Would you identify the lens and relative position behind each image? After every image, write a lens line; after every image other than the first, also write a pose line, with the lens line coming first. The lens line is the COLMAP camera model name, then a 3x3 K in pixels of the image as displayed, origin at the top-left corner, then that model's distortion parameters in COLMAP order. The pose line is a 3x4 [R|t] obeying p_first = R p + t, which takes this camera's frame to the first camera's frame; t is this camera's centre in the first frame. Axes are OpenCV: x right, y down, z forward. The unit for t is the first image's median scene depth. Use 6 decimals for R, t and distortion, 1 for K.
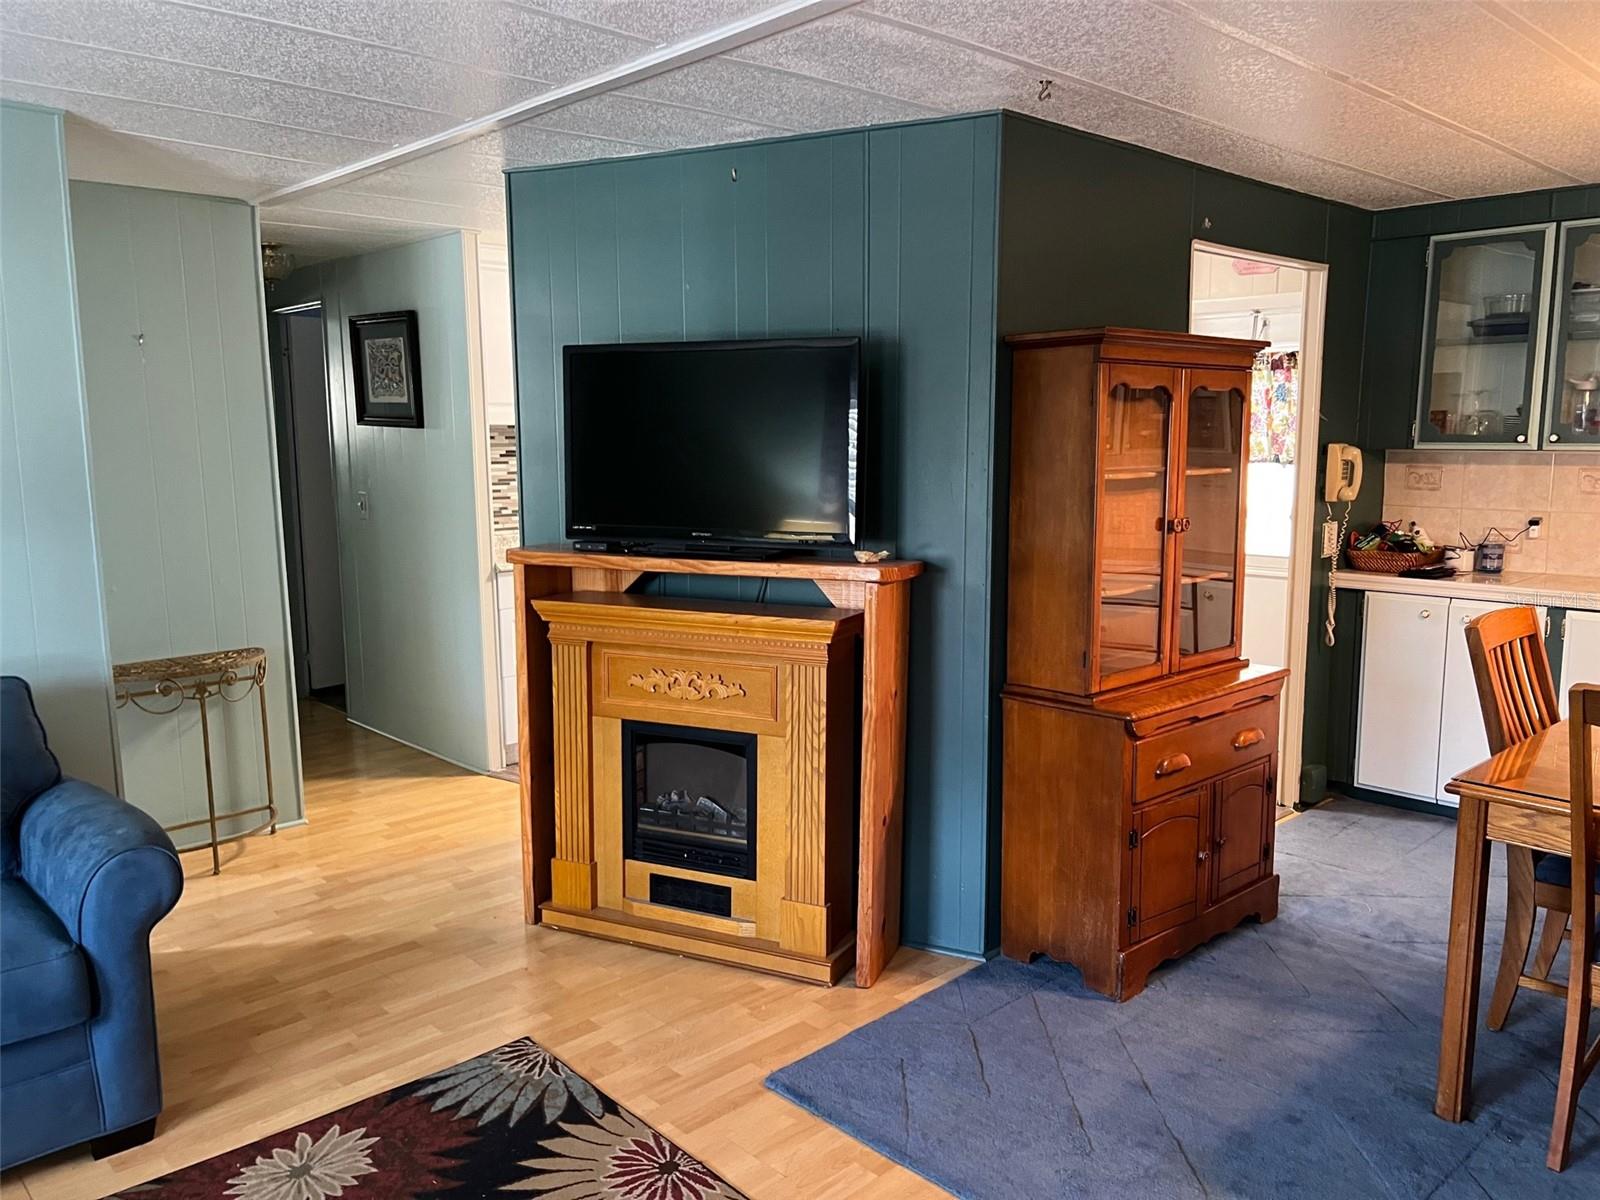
lens RADIAL K [[1213.7, 0, 801.4], [0, 1213.7, 609.7], [0, 0, 1]] dist [0.060911, -0.064635]
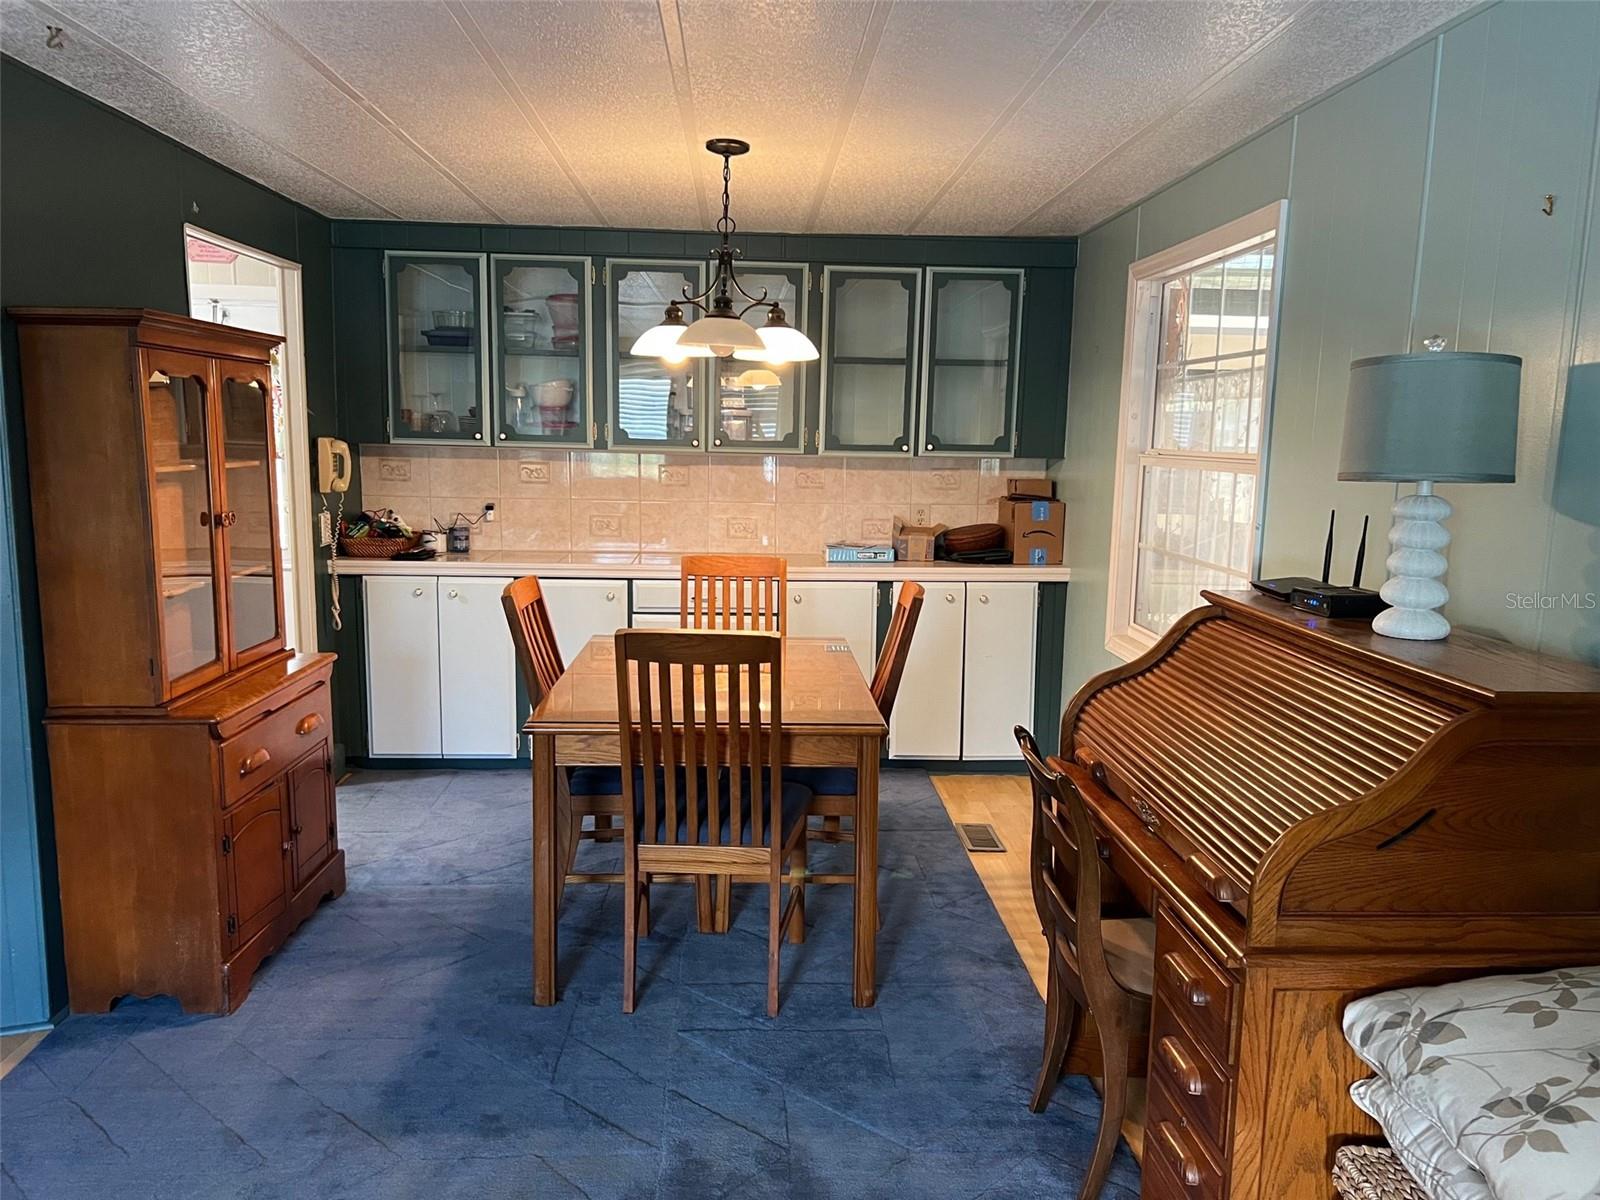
lens RADIAL K [[1213.7, 0, 786.0], [0, 1213.7, 614.6], [0, 0, 1]] dist [0.060911, -0.064635]
pose [[0.661997, -0.096748, 0.743236, -0.127447], [0.089579, 0.994739, 0.049699, -0.001693], [-0.744134, 0.033678, 0.667181, 0.015180]]
